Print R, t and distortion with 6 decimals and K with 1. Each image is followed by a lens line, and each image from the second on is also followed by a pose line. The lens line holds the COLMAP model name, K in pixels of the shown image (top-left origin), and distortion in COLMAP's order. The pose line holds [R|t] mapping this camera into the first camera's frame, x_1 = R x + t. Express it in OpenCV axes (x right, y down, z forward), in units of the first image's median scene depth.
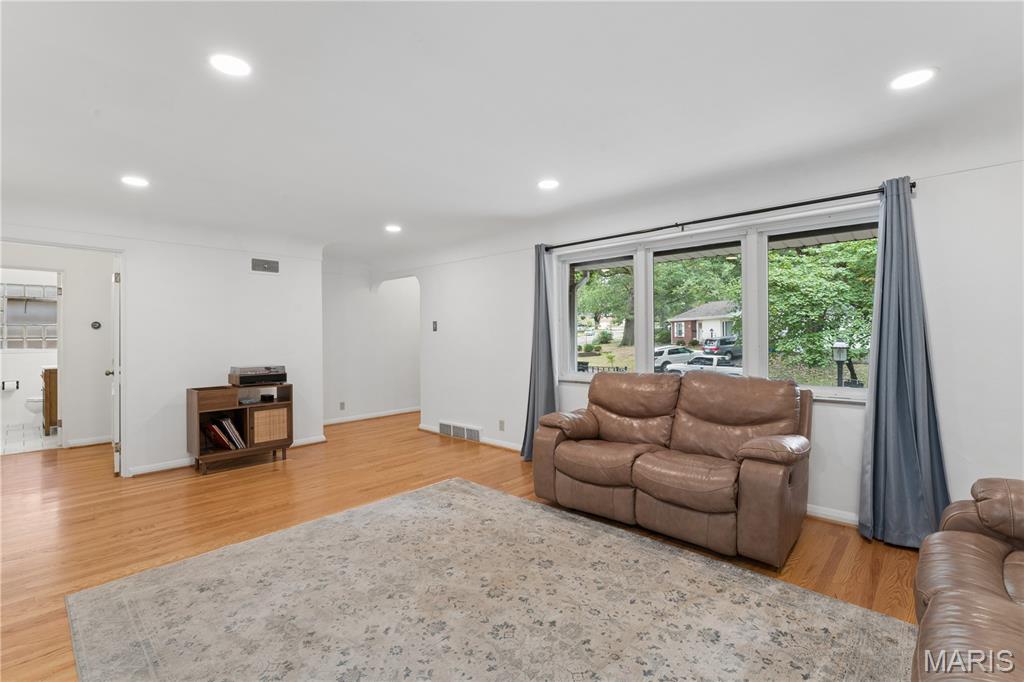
lens RADIAL K [[459.0, 0, 509.4], [0, 459.0, 336.2], [0, 0, 1]] dist [-0.000549, 0.000436]
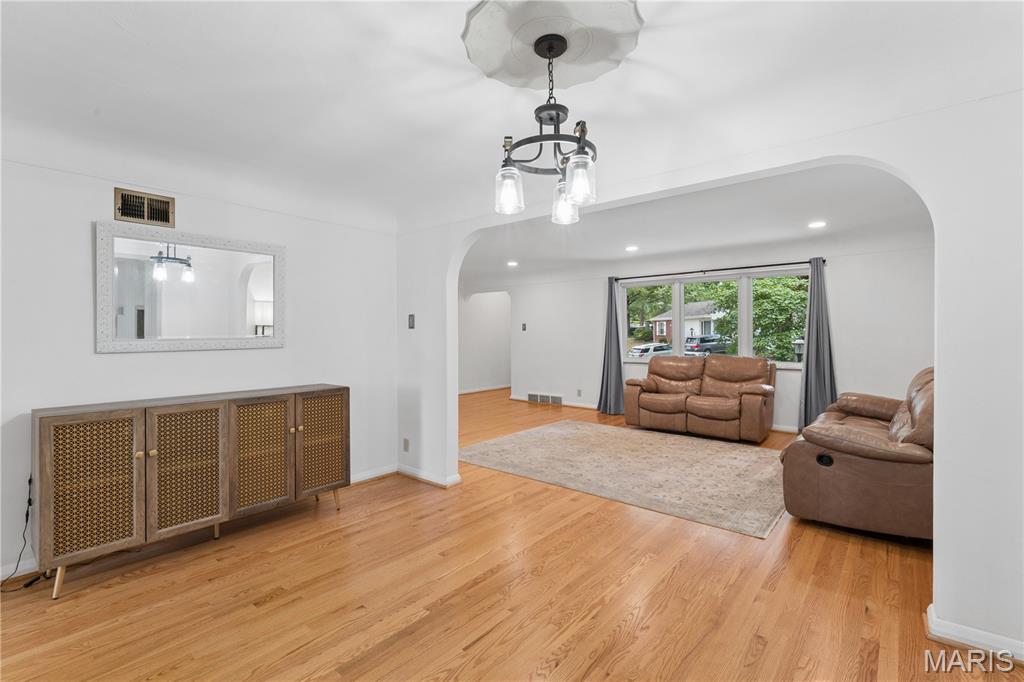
lens RADIAL K [[459.0, 0, 509.4], [0, 459.0, 336.2], [0, 0, 1]] dist [-0.000549, 0.000436]
pose [[0.998932, 0.003612, 0.046073, -0.357292], [-0.003823, 0.999983, 0.004500, 0.000486], [-0.046056, -0.004671, 0.998928, -0.569723]]
